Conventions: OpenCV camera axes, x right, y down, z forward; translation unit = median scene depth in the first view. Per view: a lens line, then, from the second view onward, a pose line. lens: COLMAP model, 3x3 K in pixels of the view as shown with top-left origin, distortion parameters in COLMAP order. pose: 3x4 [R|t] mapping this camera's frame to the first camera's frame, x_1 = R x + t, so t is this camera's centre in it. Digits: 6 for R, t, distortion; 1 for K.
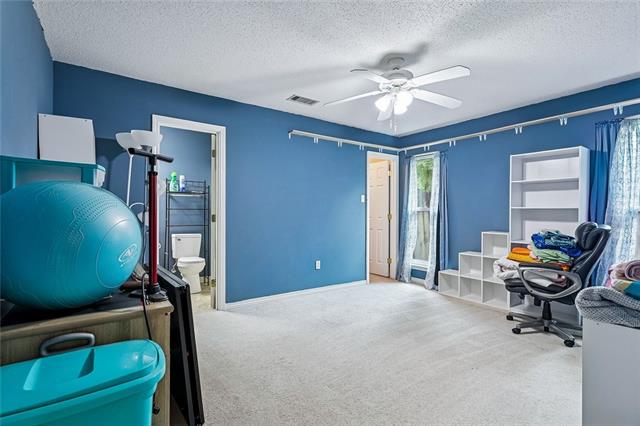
lens RADIAL K [[304.9, 0, 318.9], [0, 304.9, 213.9], [0, 0, 1]] dist [0.012779, -0.000504]
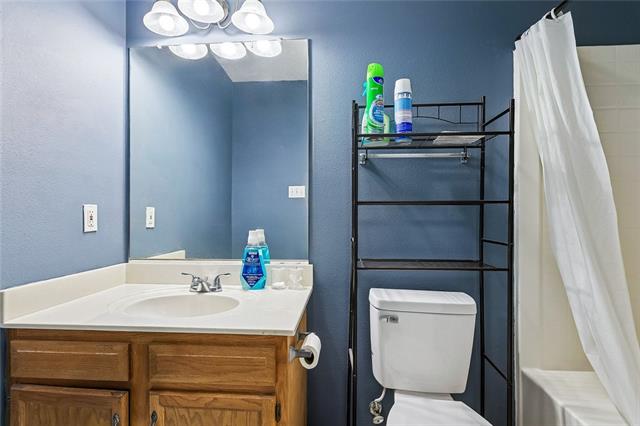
lens RADIAL K [[304.9, 0, 320.2], [0, 304.9, 213.4], [0, 0, 1]] dist [0.012779, -0.000504]
pose [[0.775008, -0.005523, -0.631927, -0.333267], [0.000000, 0.999962, -0.008739, -0.003877], [0.631952, 0.006772, 0.774978, 0.744342]]
